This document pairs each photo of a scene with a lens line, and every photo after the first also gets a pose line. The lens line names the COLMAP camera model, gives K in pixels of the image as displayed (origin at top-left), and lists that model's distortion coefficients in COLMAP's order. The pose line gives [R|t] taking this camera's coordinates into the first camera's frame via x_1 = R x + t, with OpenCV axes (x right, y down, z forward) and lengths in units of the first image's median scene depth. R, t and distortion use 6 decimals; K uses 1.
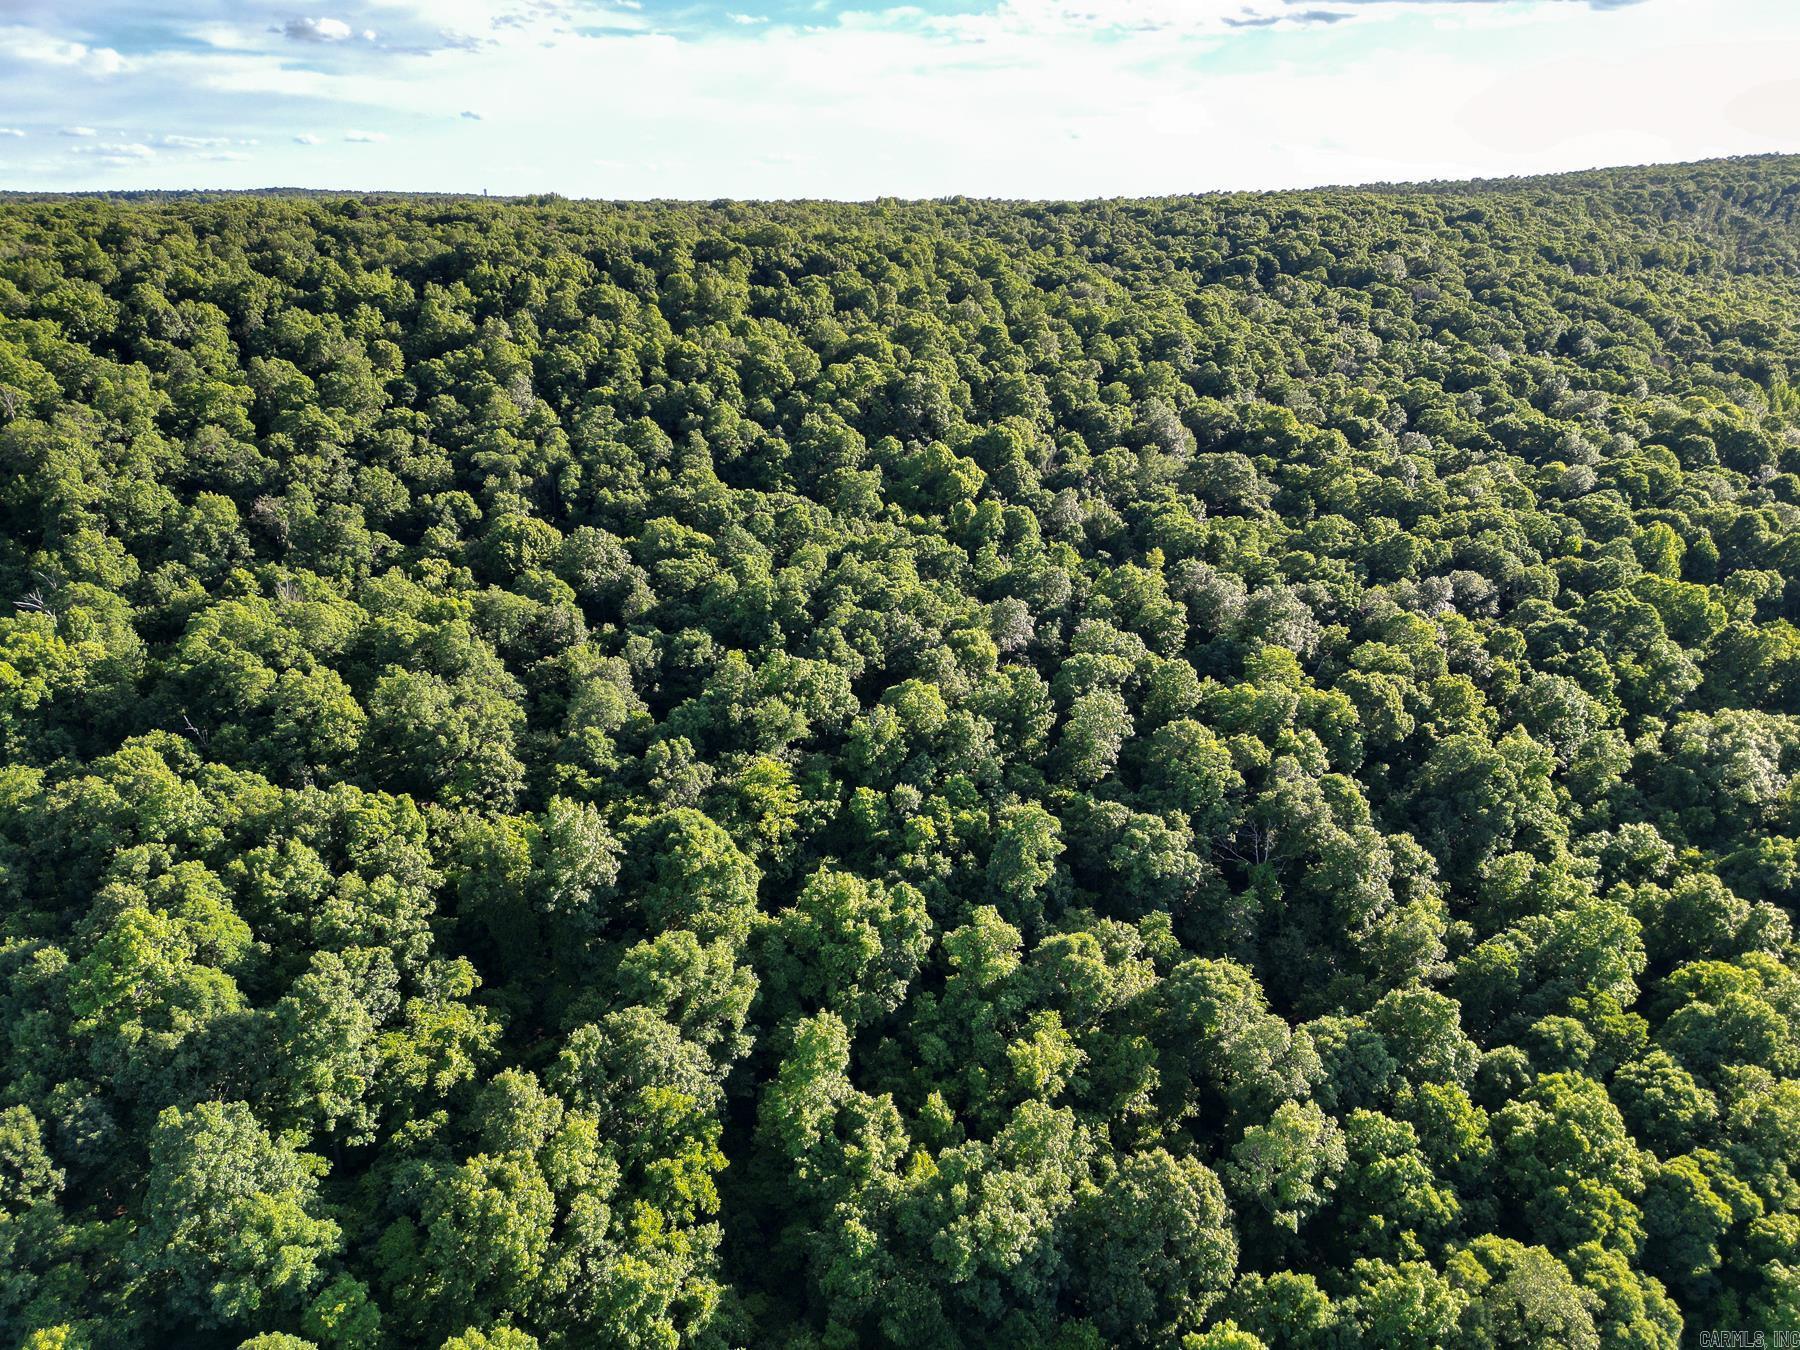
lens RADIAL K [[1244.0, 0, 898.9], [0, 1244.0, 677.1], [0, 0, 1]] dist [0.023895, -0.009365]
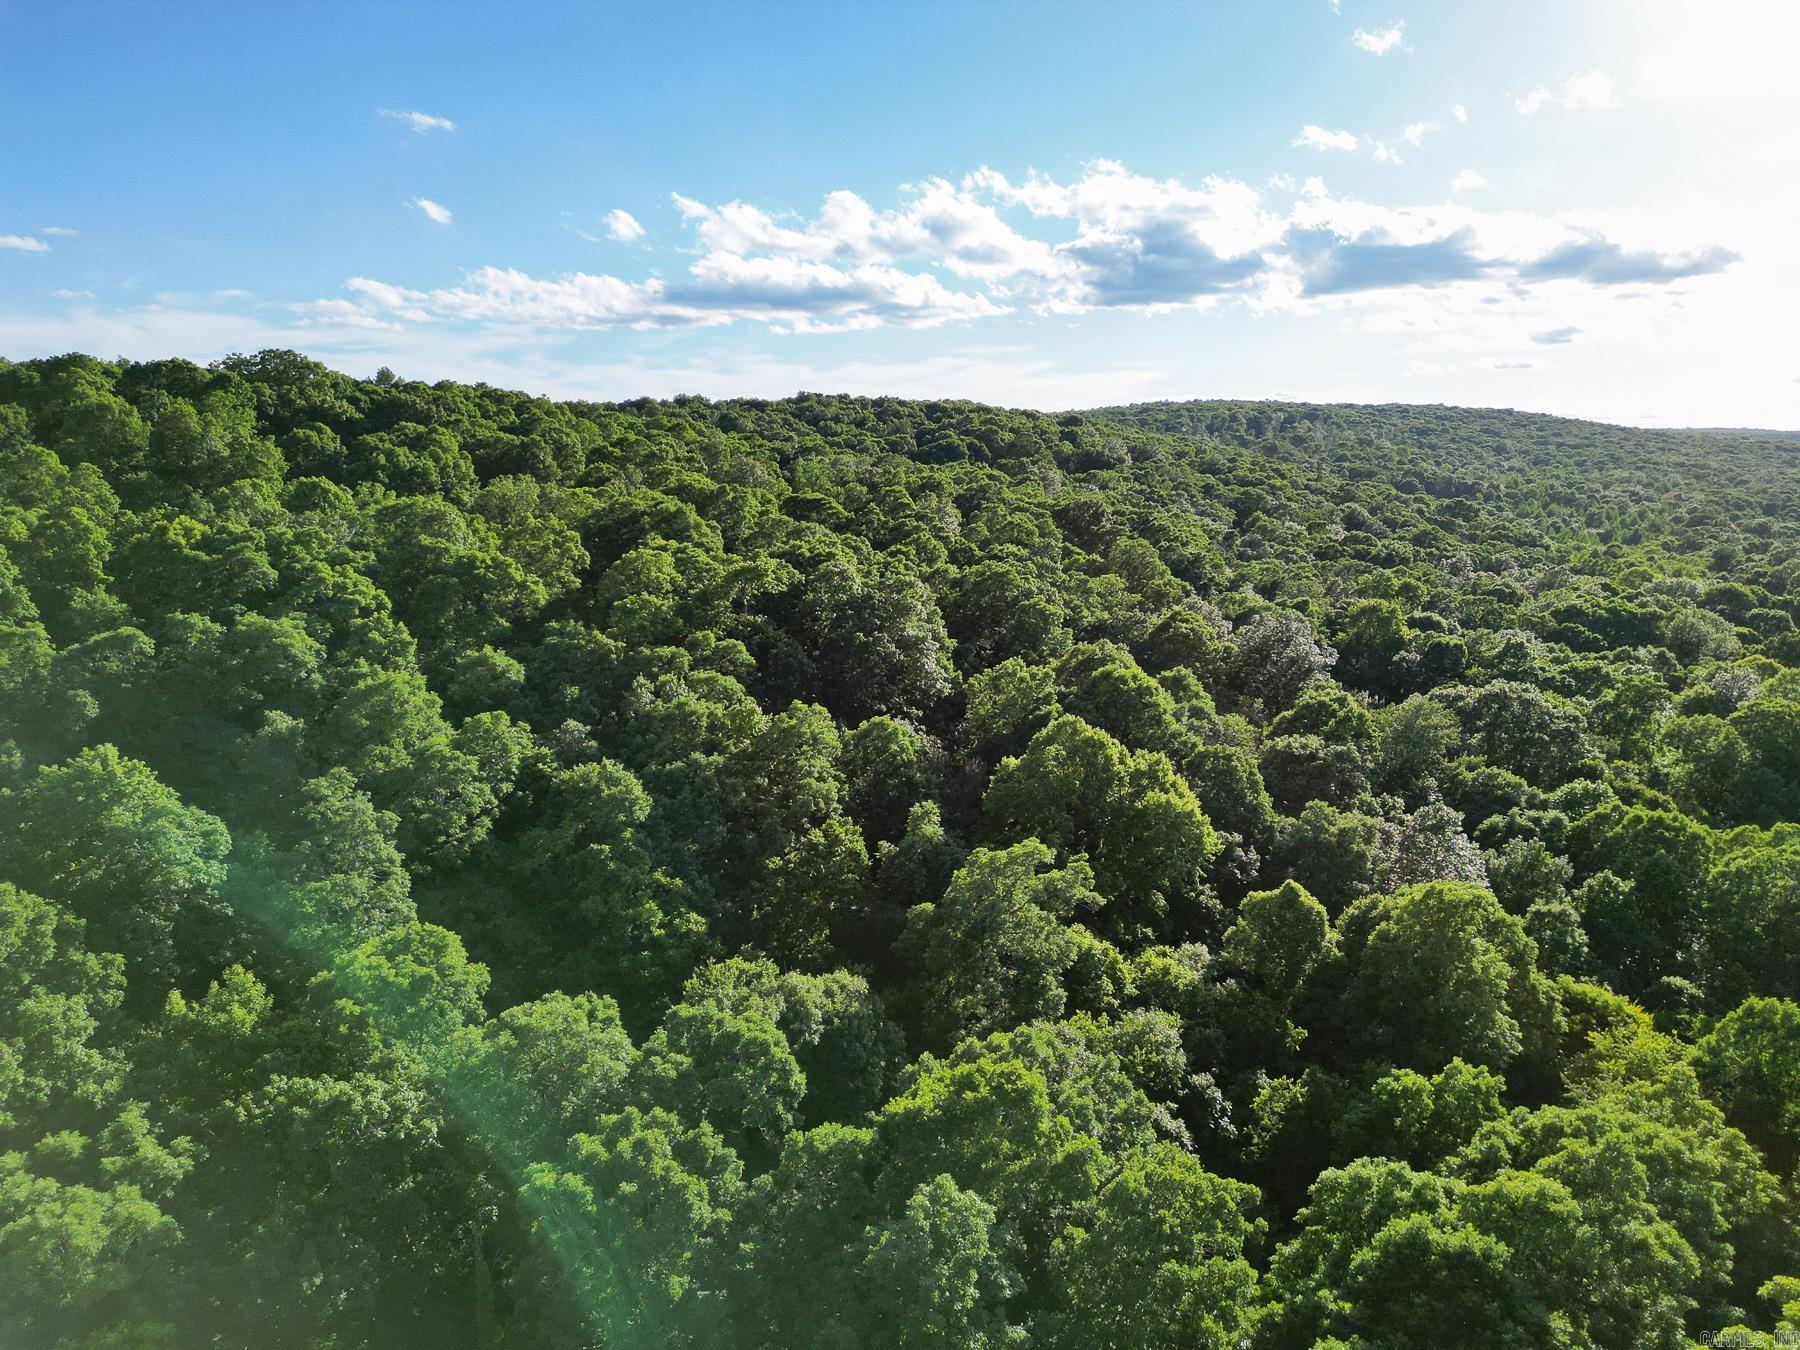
lens RADIAL K [[1244.0, 0, 907.2], [0, 1244.0, 672.1], [0, 0, 1]] dist [0.023895, -0.009365]
pose [[0.900748, -0.091921, 0.424504, -0.157481], [0.172607, 0.972616, -0.155644, -0.151110], [-0.398572, 0.213469, 0.891948, 0.684940]]
